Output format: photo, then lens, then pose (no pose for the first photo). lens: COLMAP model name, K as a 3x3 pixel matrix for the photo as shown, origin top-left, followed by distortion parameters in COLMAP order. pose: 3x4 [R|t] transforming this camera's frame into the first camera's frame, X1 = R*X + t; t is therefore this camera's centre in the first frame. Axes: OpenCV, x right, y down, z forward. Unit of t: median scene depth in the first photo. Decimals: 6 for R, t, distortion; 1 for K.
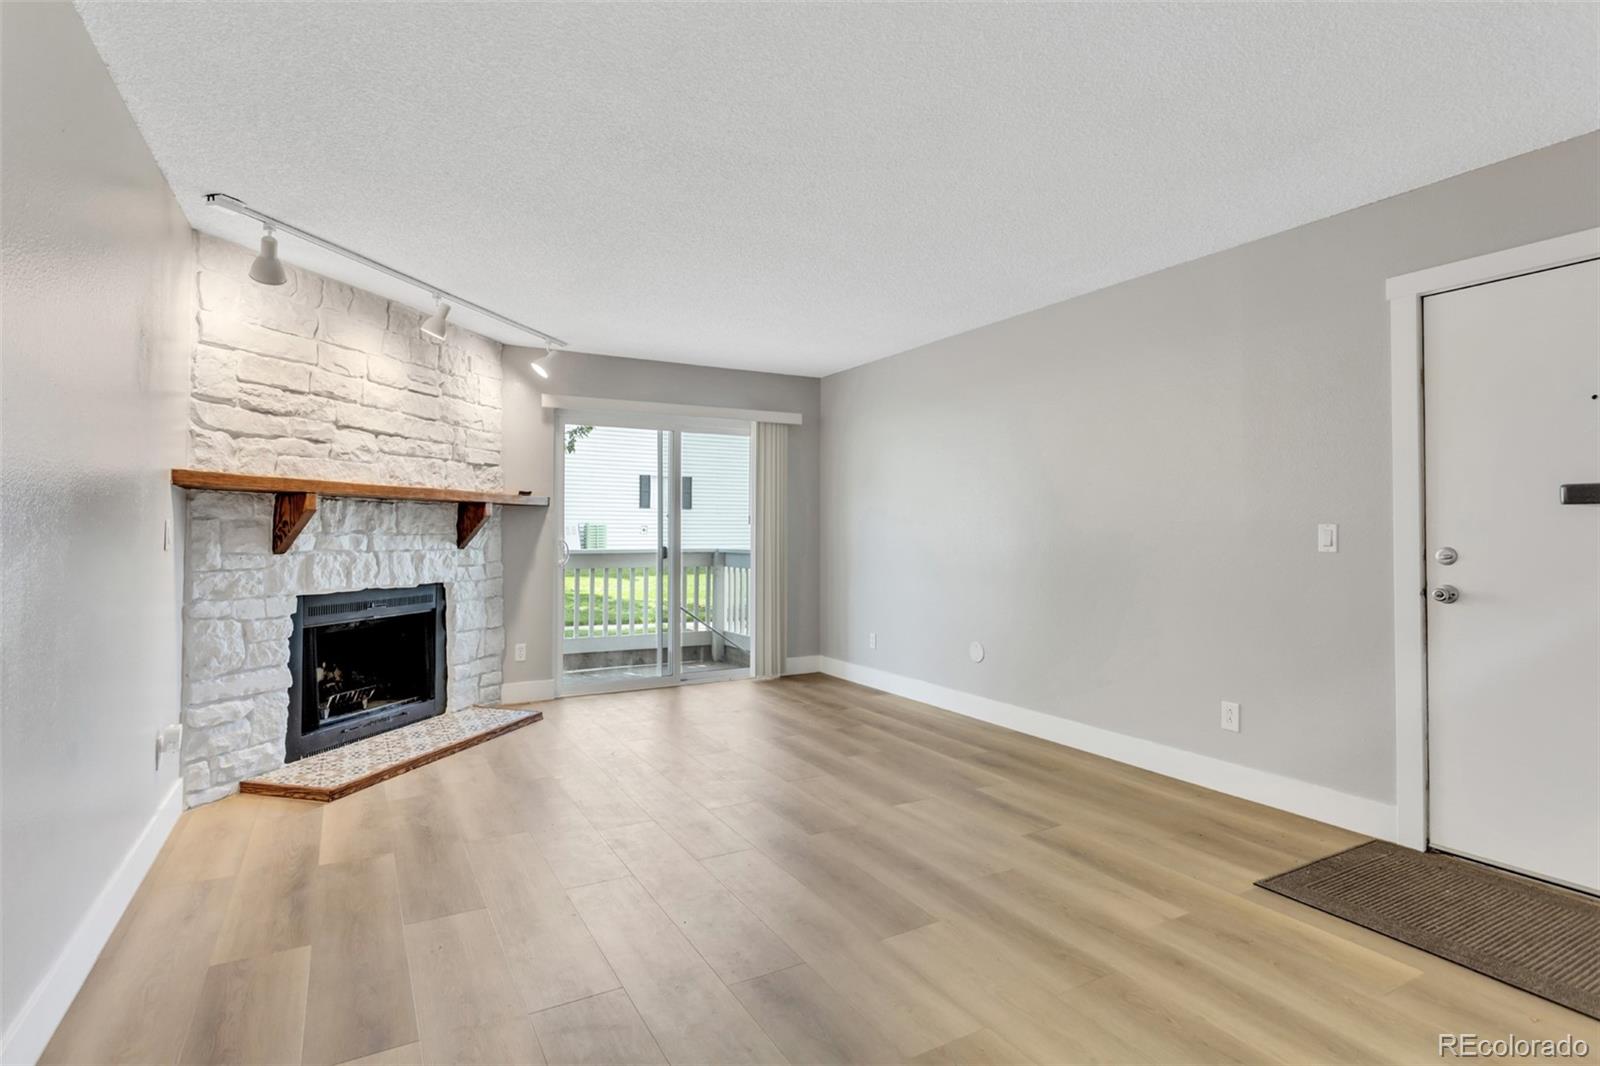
lens RADIAL K [[796.8, 0, 835.3], [0, 796.8, 511.0], [0, 0, 1]] dist [-0.003871, -0.000841]
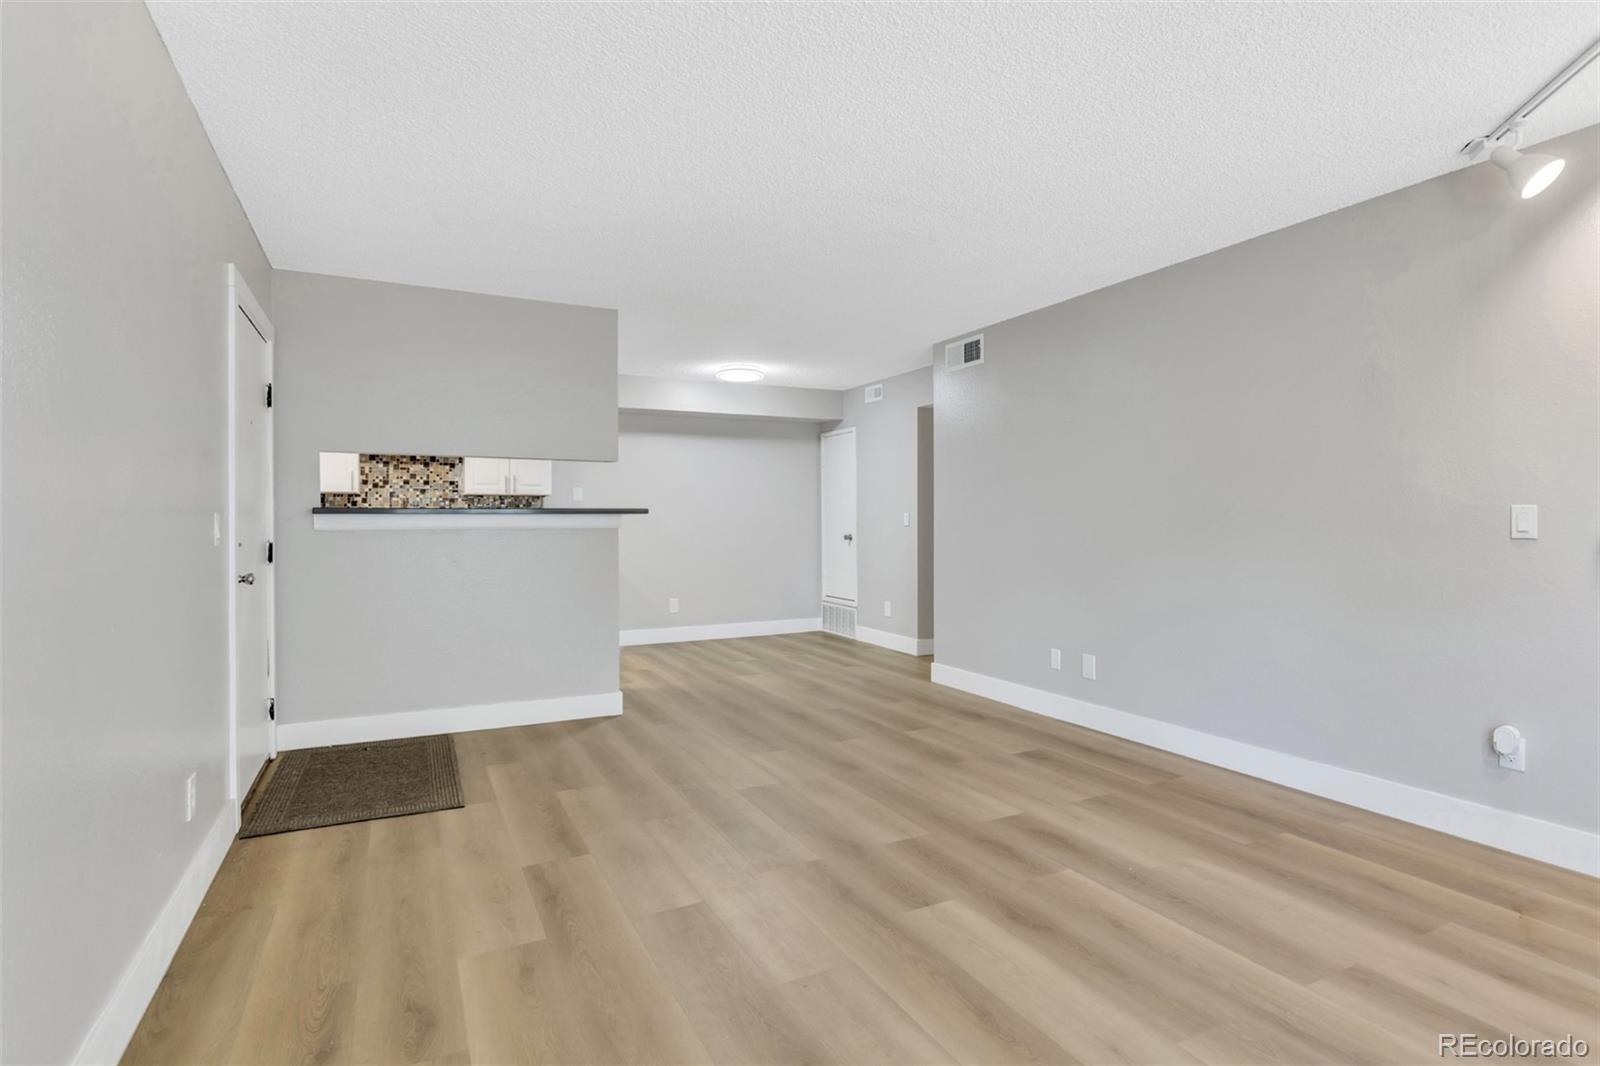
lens RADIAL K [[796.8, 0, 808.6], [0, 796.8, 515.0], [0, 0, 1]] dist [-0.003871, -0.000841]
pose [[-0.998115, 0.003720, 0.061256, -0.050342], [0.002064, 0.999631, -0.027075, 0.031572], [-0.061334, -0.026898, -0.997755, 1.290692]]
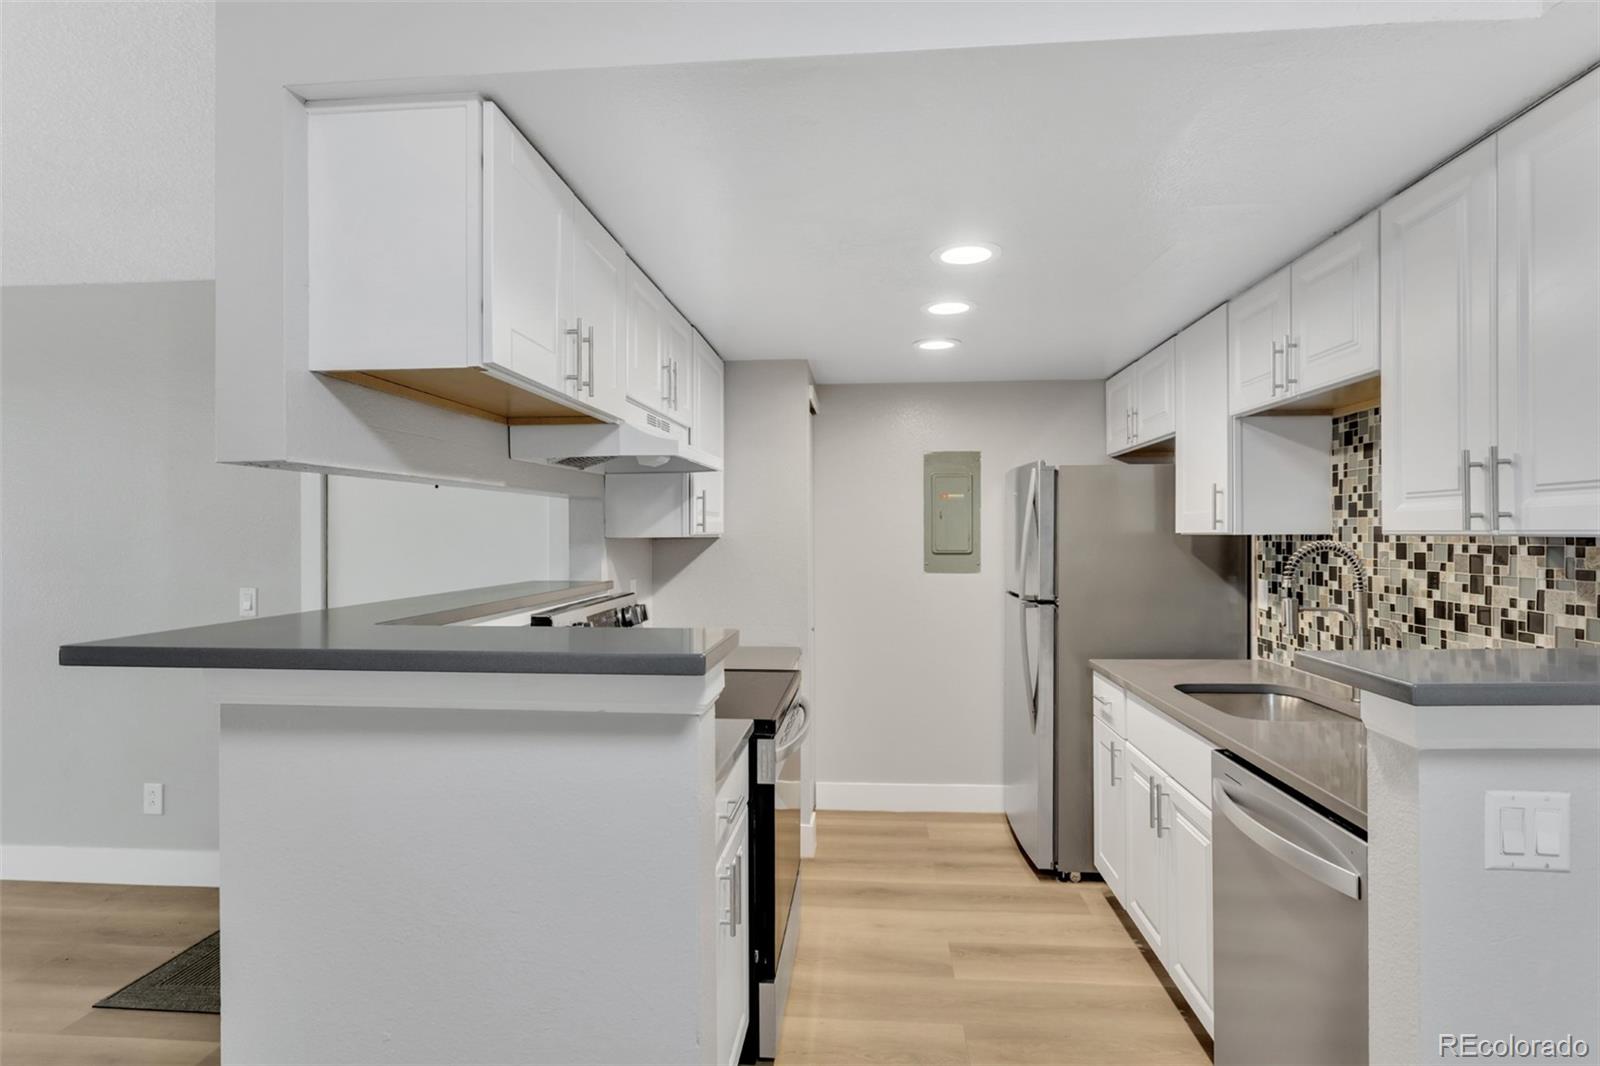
lens RADIAL K [[796.8, 0, 790.2], [0, 796.8, 539.2], [0, 0, 1]] dist [-0.003871, -0.000841]
pose [[0.593249, -0.007676, 0.804982, 0.151200], [-0.011119, 0.999781, 0.017728, -0.047161], [-0.804942, -0.019467, 0.593034, -0.088349]]
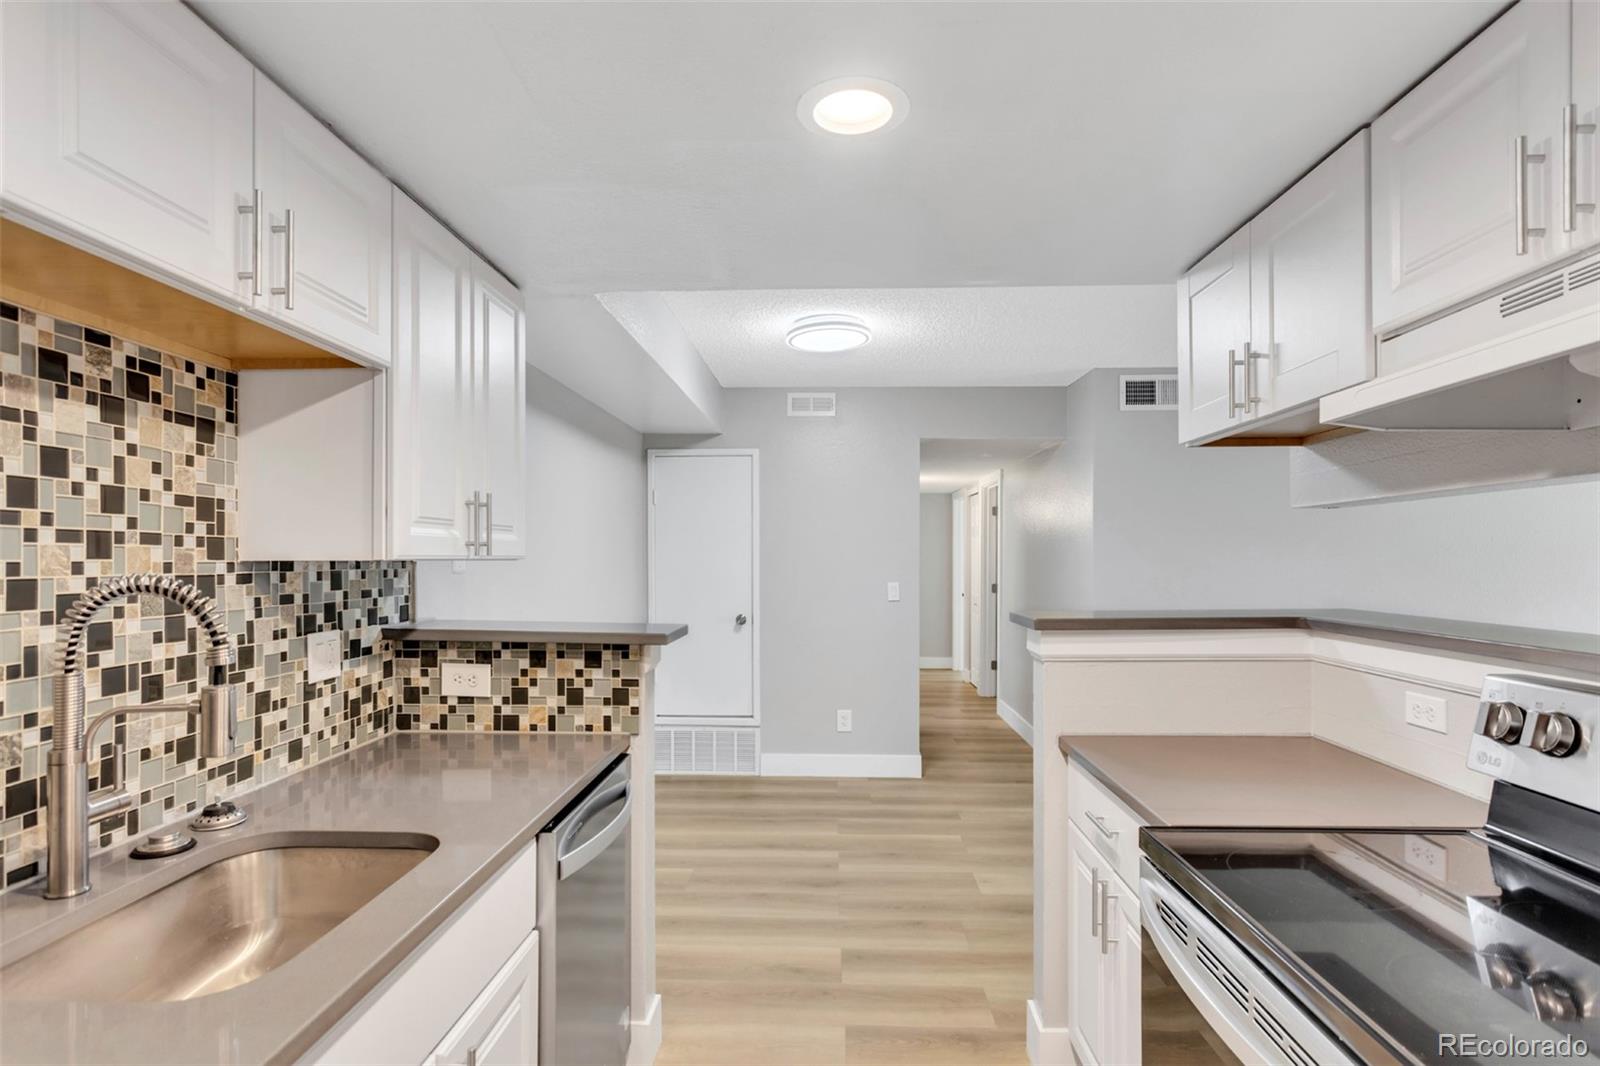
lens RADIAL K [[796.8, 0, 825.3], [0, 796.8, 557.0], [0, 0, 1]] dist [-0.003871, -0.000841]
pose [[-0.524884, 0.001937, -0.851171, 0.845681], [0.019100, 0.999772, -0.009503, -0.039925], [0.850959, -0.021245, -0.524802, 0.251736]]
